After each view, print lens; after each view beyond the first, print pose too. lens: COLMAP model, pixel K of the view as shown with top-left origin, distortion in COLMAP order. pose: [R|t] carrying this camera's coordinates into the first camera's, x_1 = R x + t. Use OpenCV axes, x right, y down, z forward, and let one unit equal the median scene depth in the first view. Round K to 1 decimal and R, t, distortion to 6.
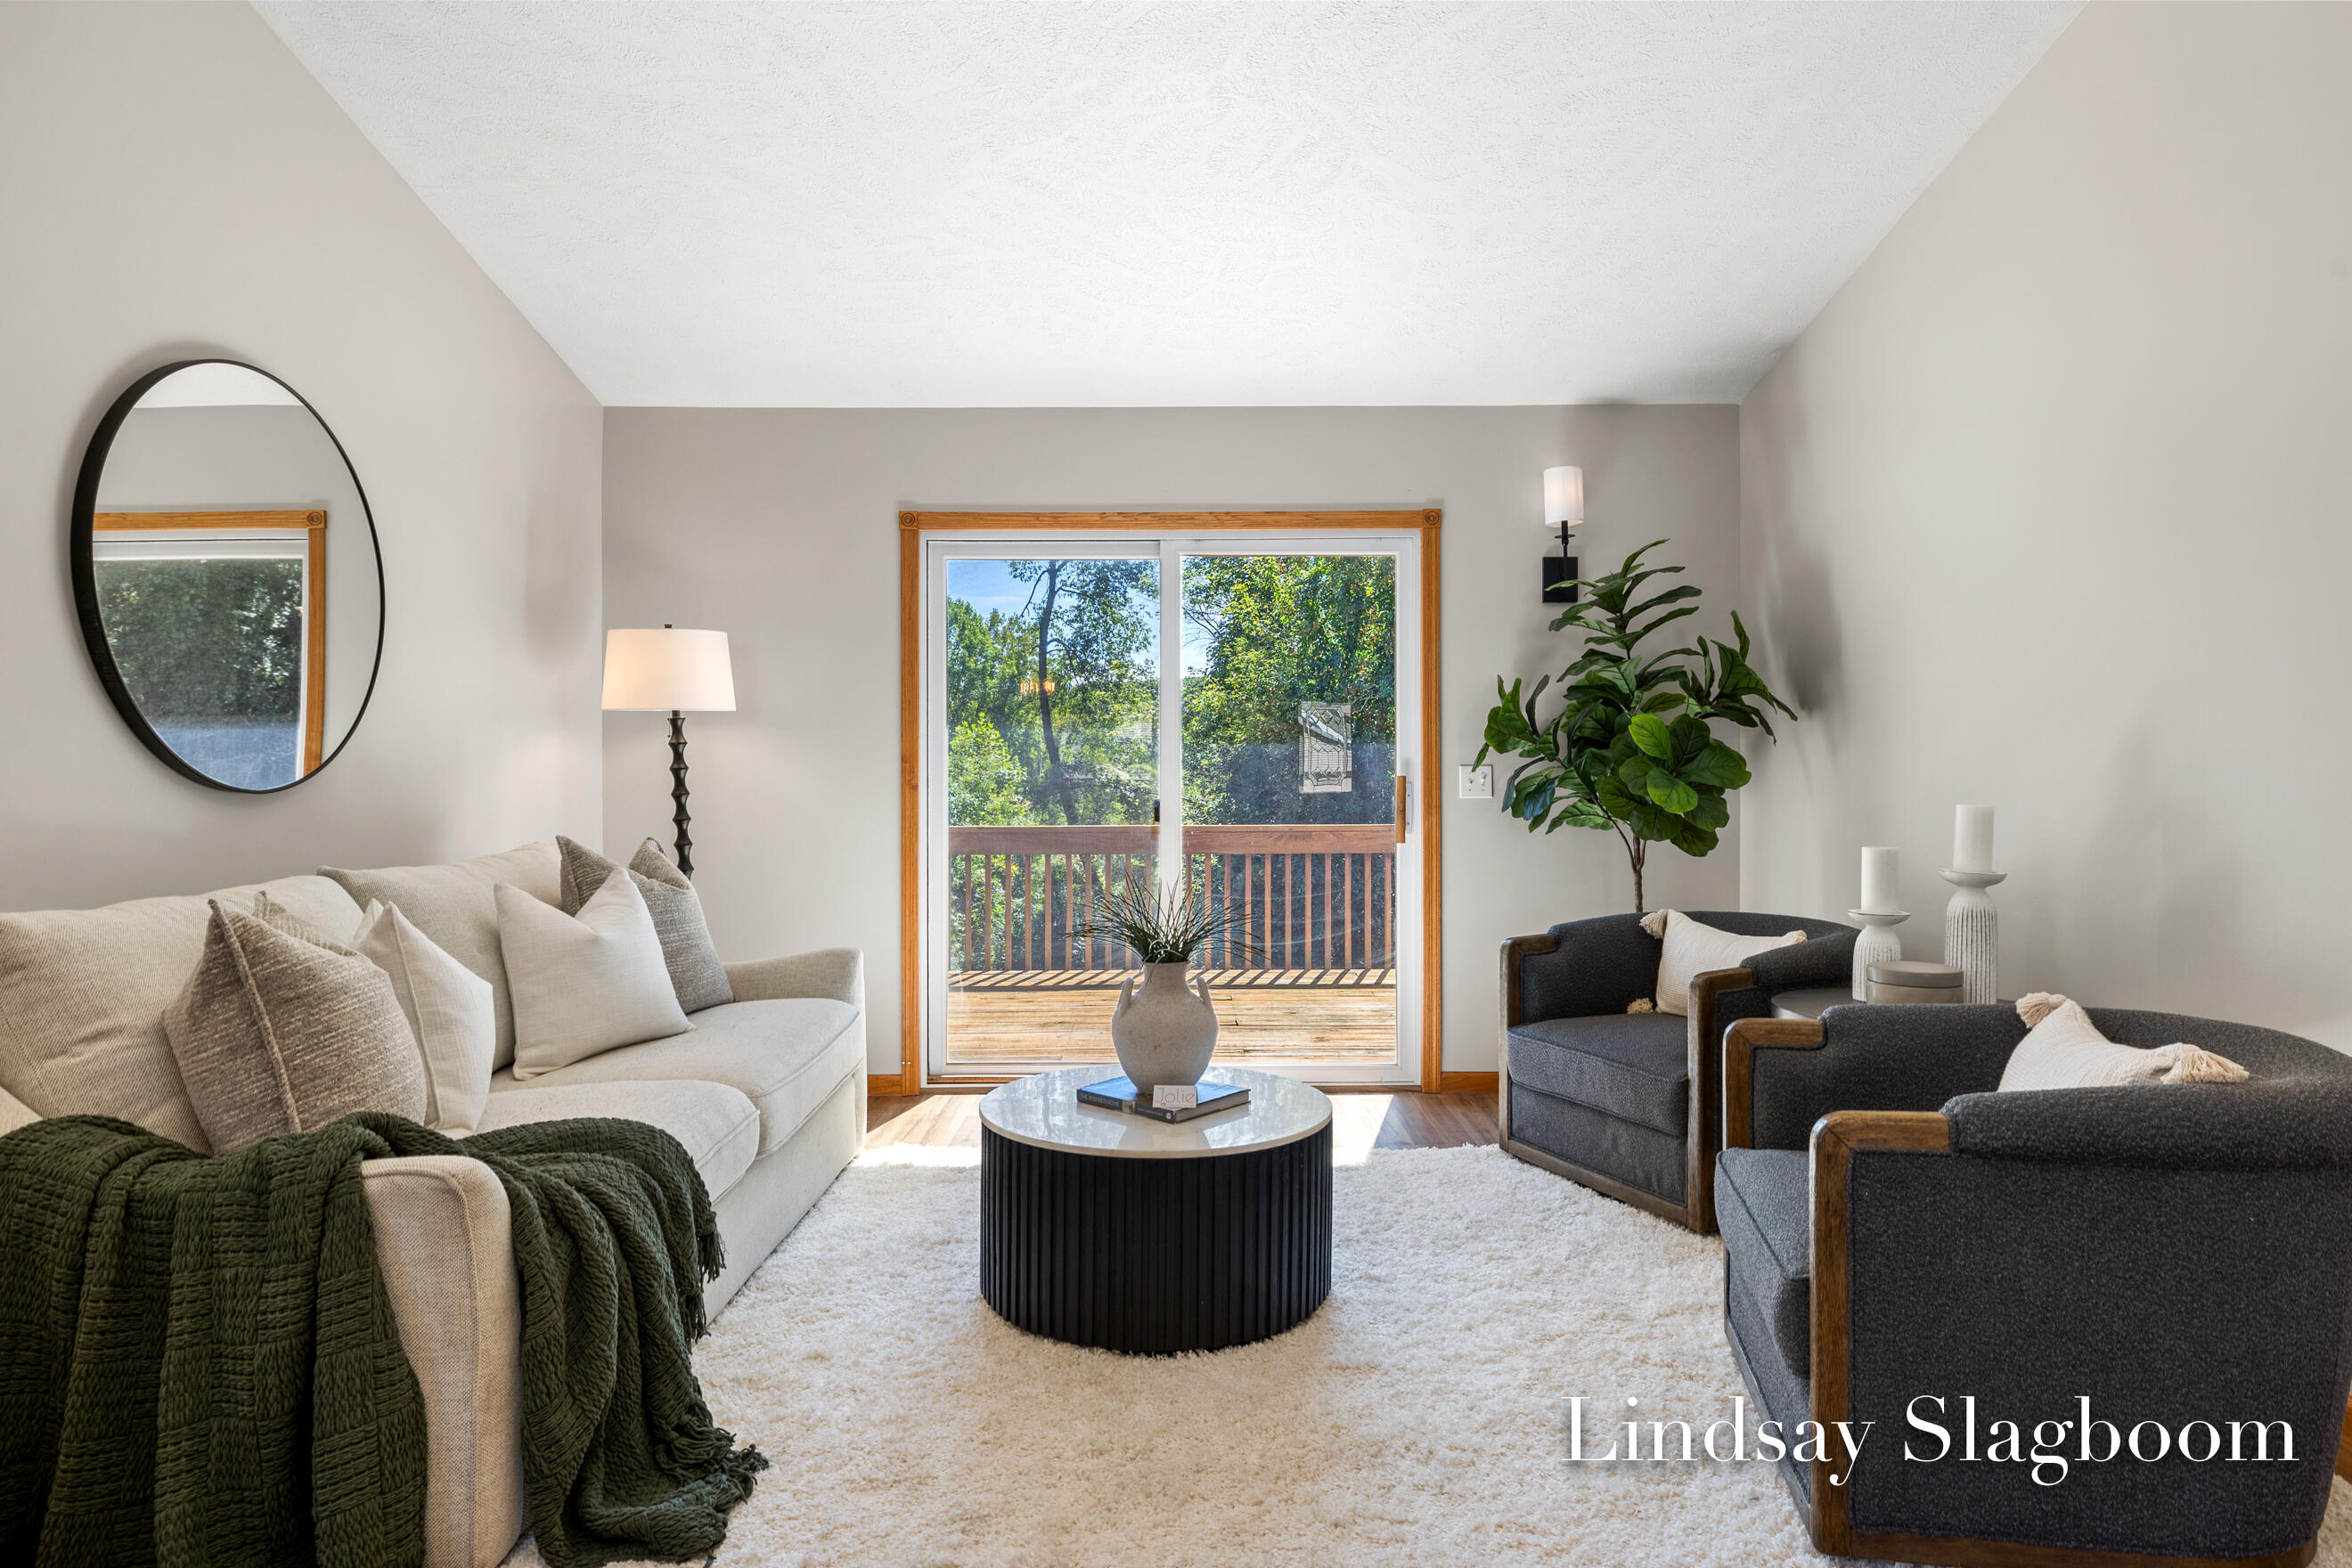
lens RADIAL K [[1357.2, 0, 1178.6], [0, 1357.2, 778.5], [0, 0, 1]] dist [-0.001349, -0.000555]
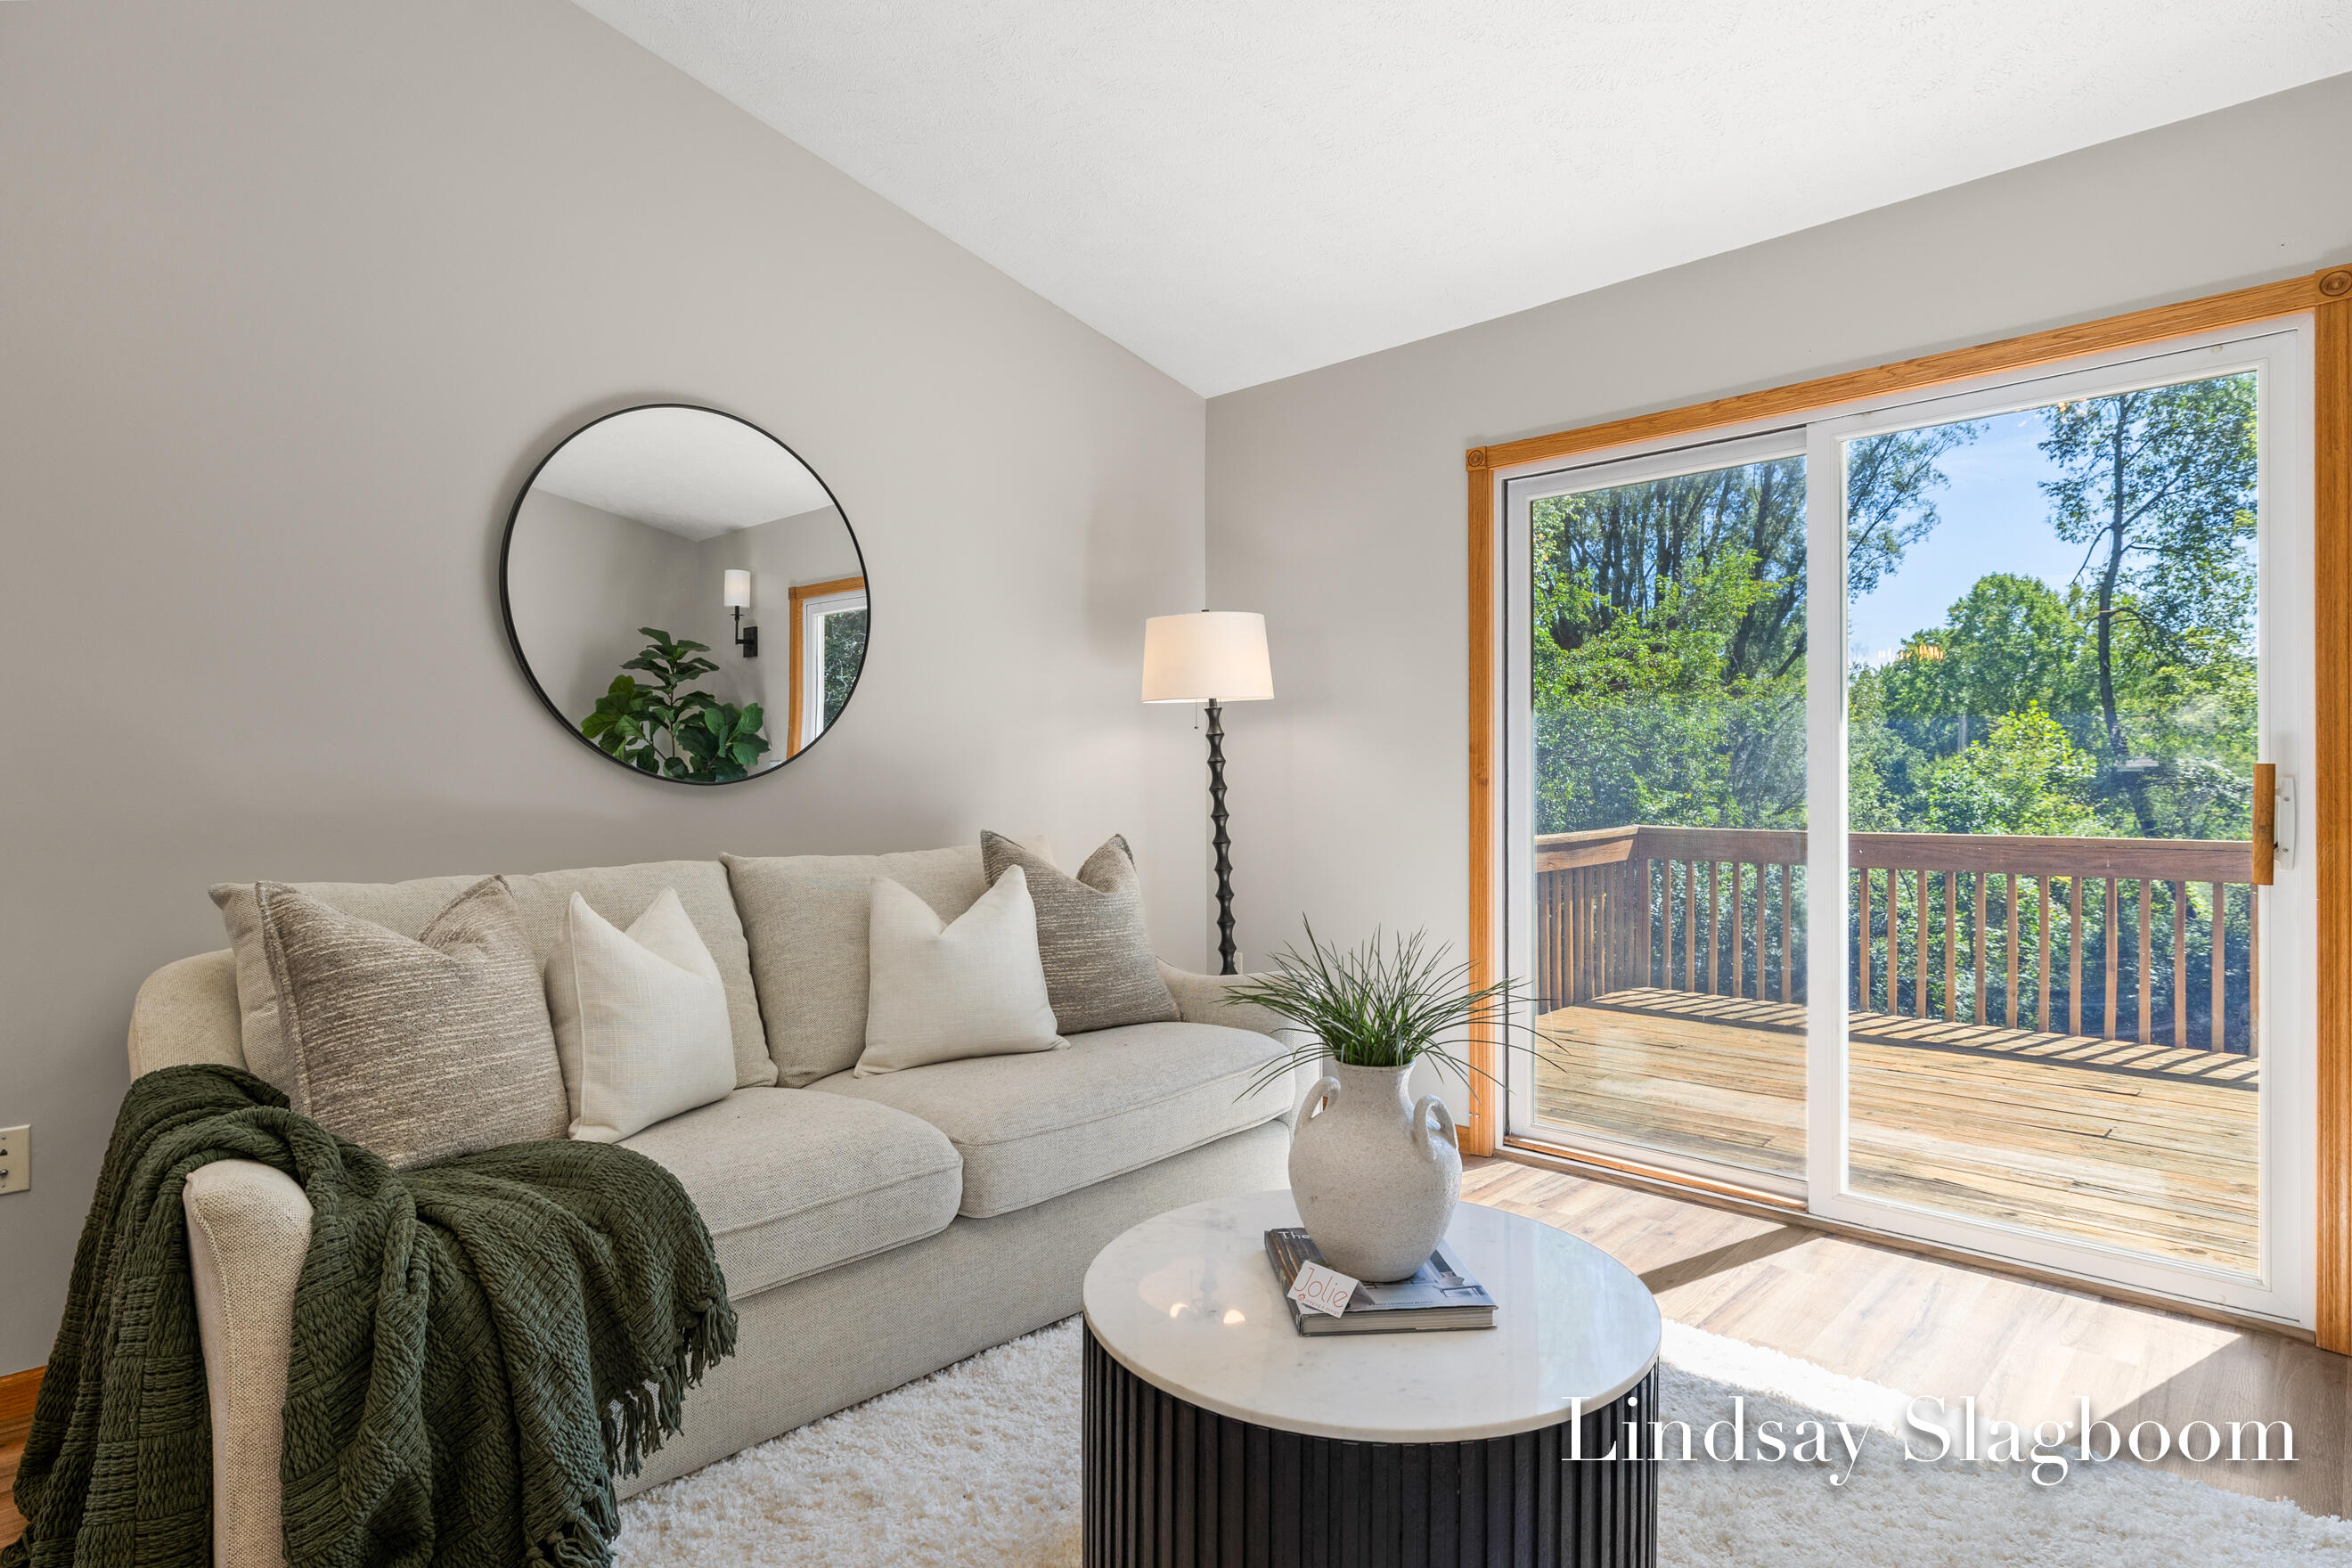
lens RADIAL K [[1253.1, 0, 1174.2], [0, 1253.1, 775.9], [0, 0, 1]] dist [-0.005300, 0.001199]
pose [[0.716924, -0.001466, -0.697150, 0.219366], [0.001360, 0.999999, -0.000704, 0.003130], [0.697150, -0.000443, 0.716925, 0.354708]]
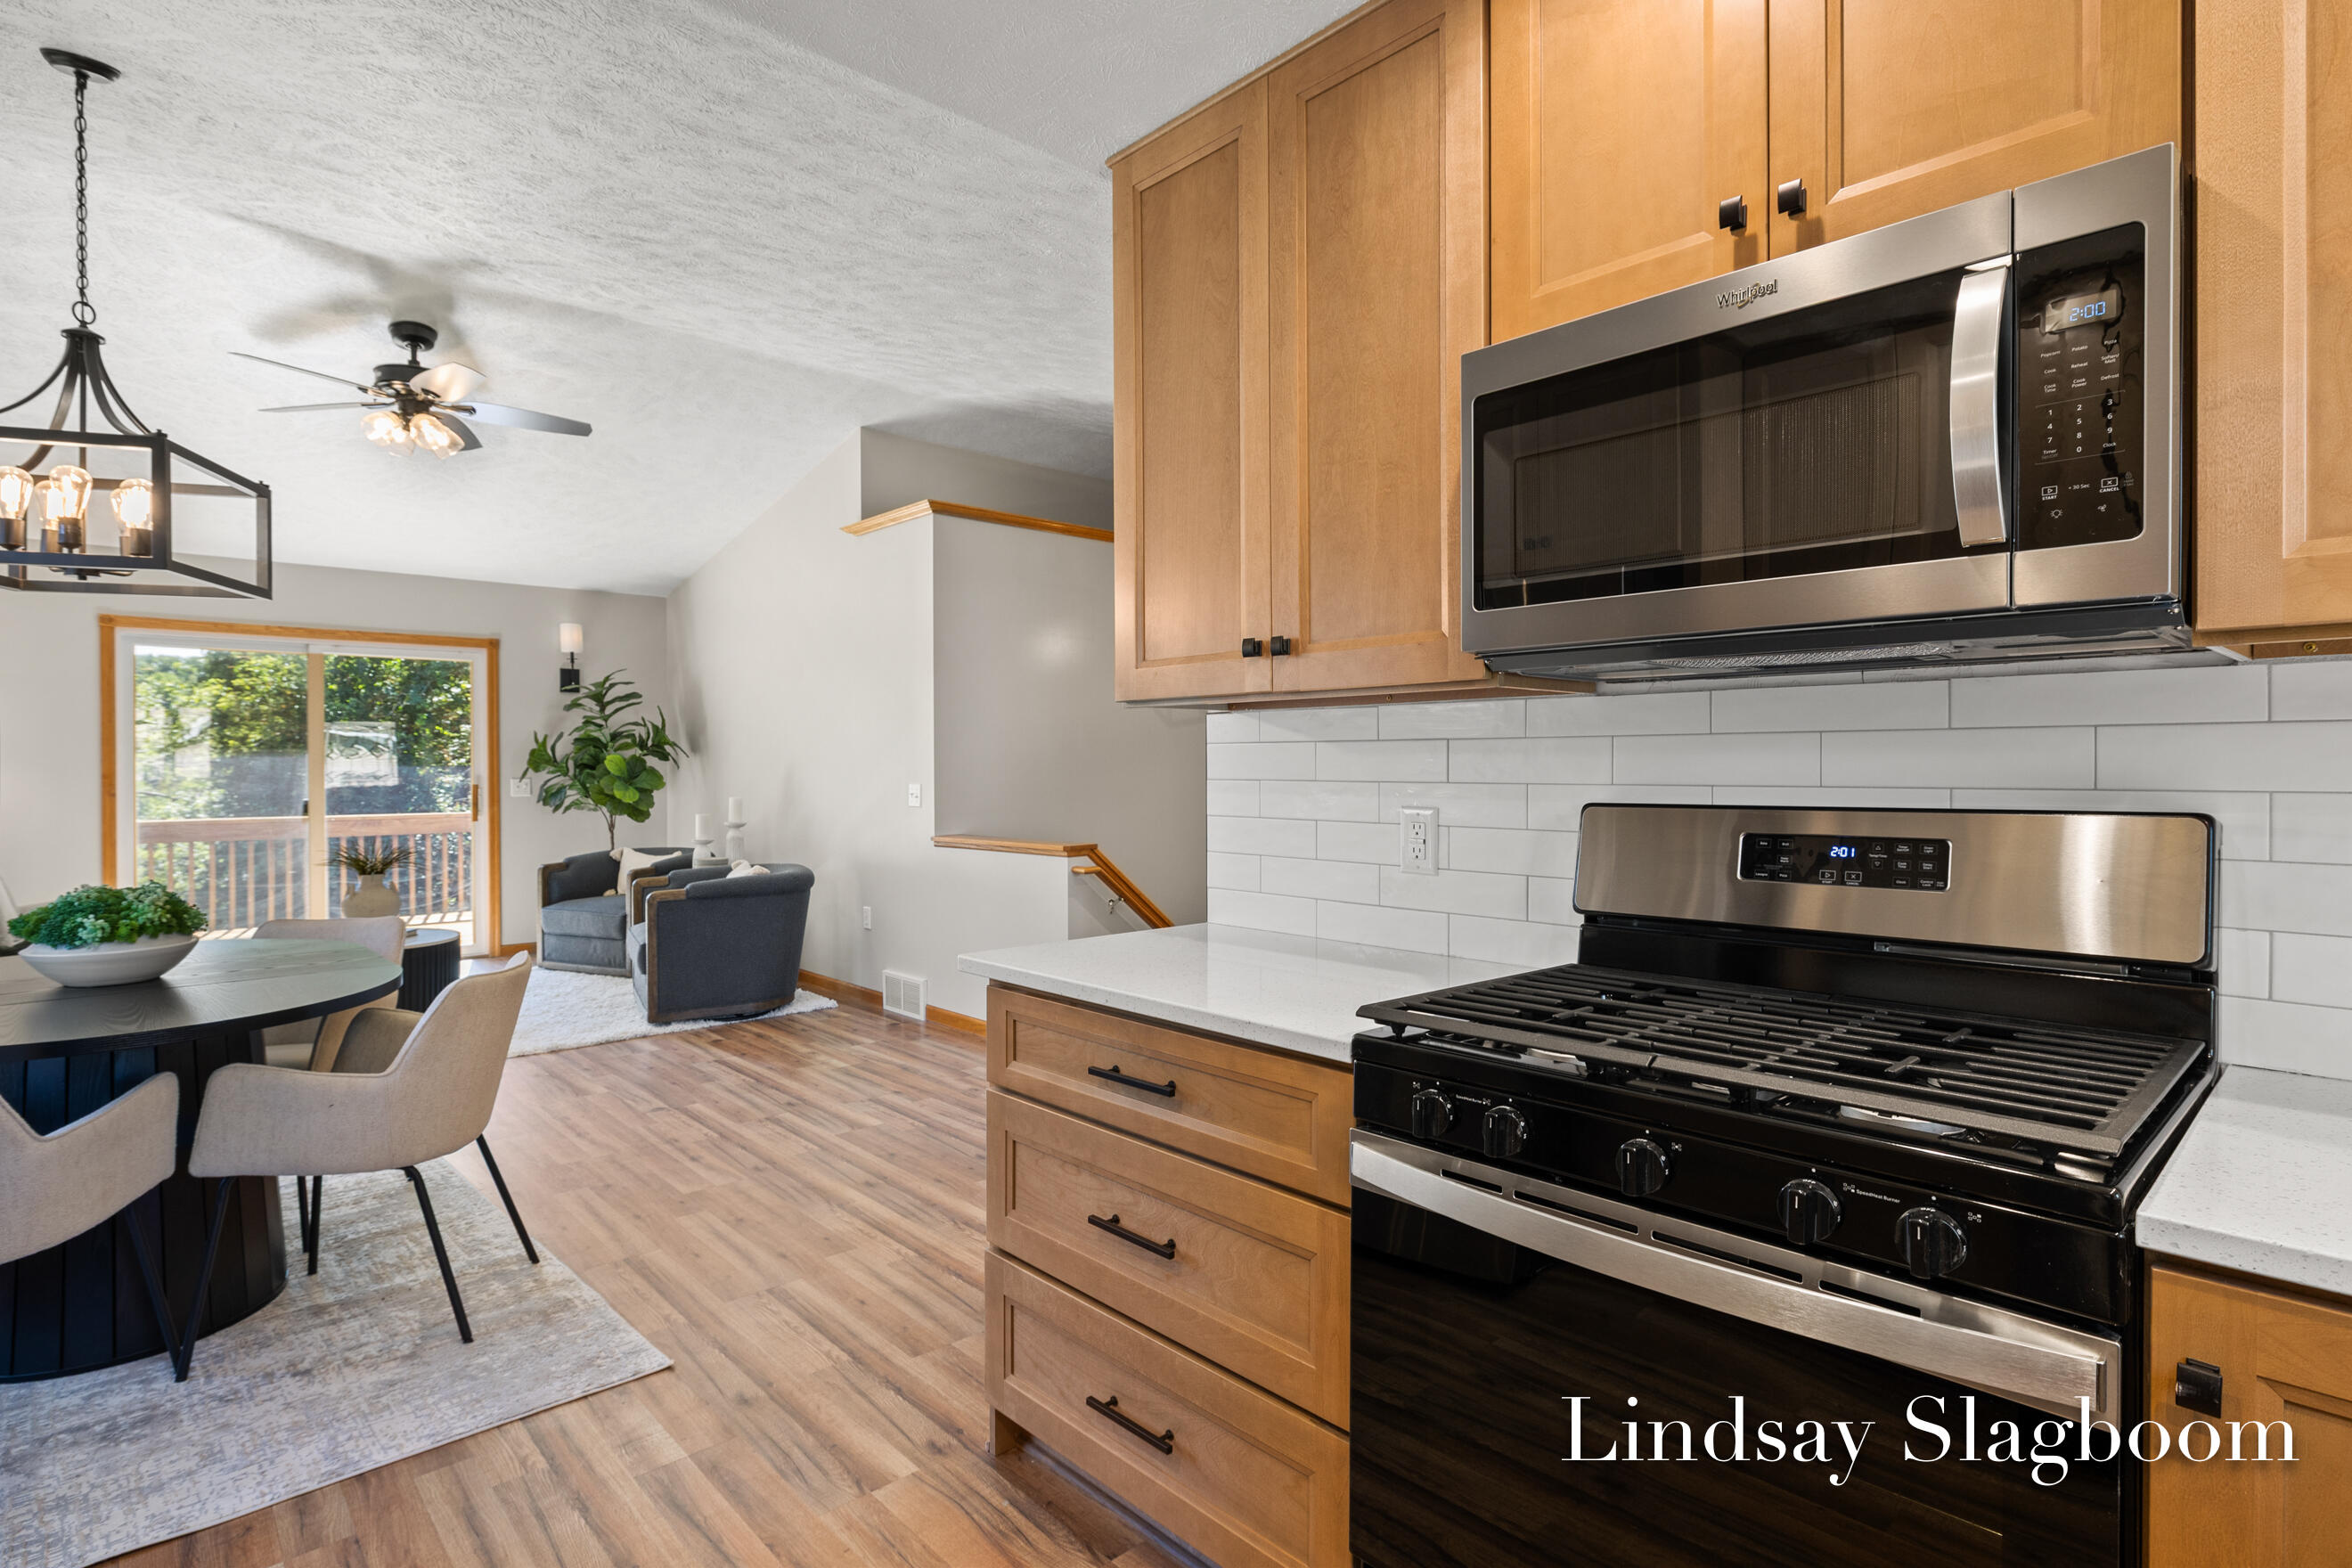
lens RADIAL K [[1183.5, 0, 1177.6], [0, 1183.5, 775.4], [0, 0, 1]] dist [0.002971, 0.001129]
pose [[0.739280, -0.004693, 0.673382, -0.229304], [0.001254, 0.999984, 0.005593, -0.023839], [-0.673397, -0.003290, 0.739274, -0.884367]]
